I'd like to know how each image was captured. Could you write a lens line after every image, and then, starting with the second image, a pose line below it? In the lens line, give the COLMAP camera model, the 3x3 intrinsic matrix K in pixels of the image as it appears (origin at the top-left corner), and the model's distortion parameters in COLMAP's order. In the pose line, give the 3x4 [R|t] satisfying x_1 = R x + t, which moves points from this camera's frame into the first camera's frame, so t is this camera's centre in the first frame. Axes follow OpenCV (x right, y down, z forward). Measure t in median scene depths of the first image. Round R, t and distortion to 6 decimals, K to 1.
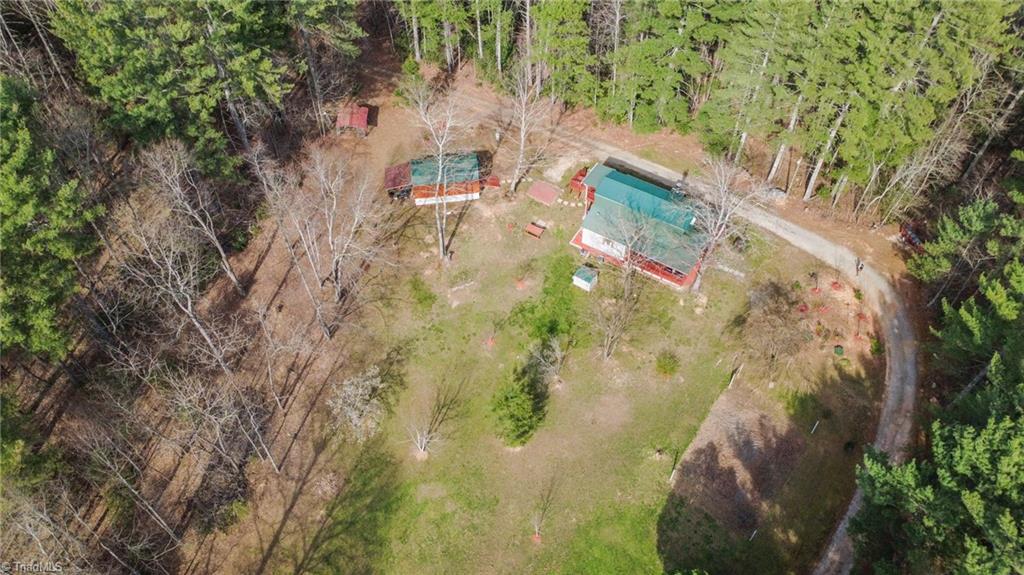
lens RADIAL K [[734.6, 0, 512.0], [0, 734.6, 287.5], [0, 0, 1]] dist [0.001447, -0.000718]
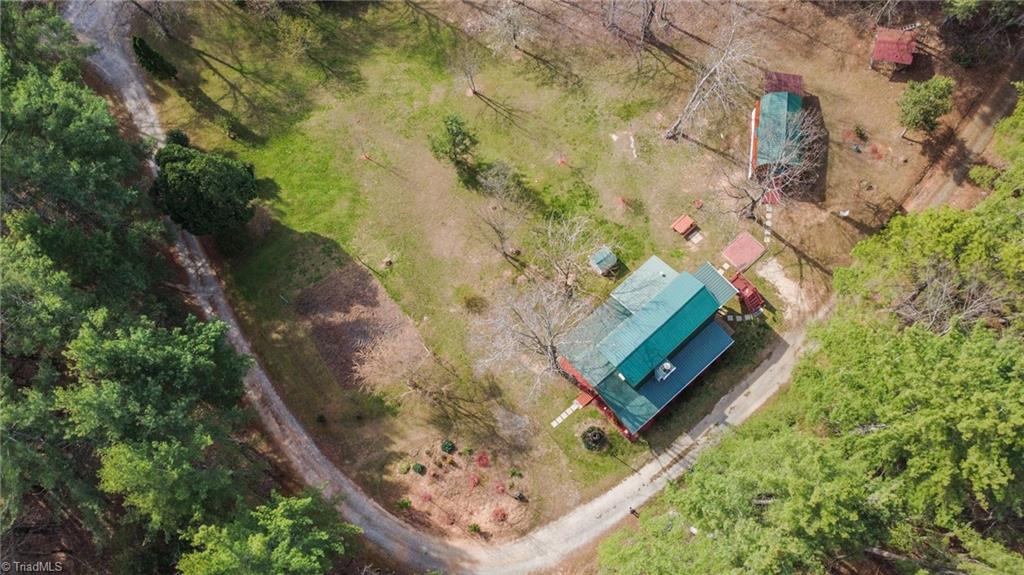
lens RADIAL K [[734.6, 0, 512.0], [0, 734.6, 287.5], [0, 0, 1]] dist [0.001447, -0.000718]
pose [[-0.268575, 0.930446, -0.249275, 0.431431], [-0.726170, -0.025545, 0.687041, -0.616928], [0.632886, 0.365538, 0.682522, 0.366638]]
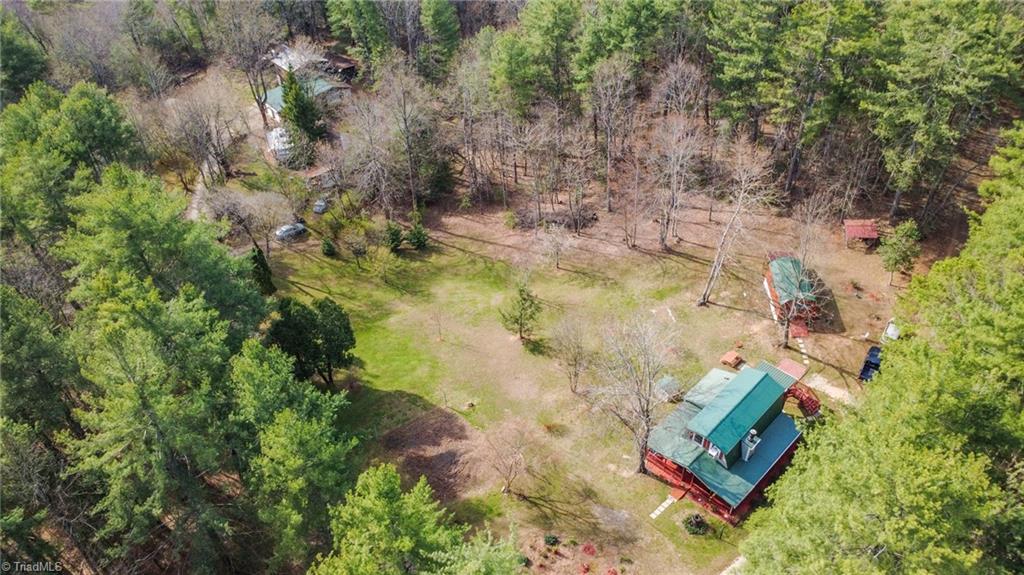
lens RADIAL K [[739.4, 0, 512.0], [0, 739.4, 287.5], [0, 0, 1]] dist [-0.008728, -0.000919]
pose [[-0.200592, 0.646730, -0.735869, 0.883062], [-0.743278, 0.388855, 0.544363, -0.508504], [0.638202, 0.656149, 0.402699, 0.419187]]
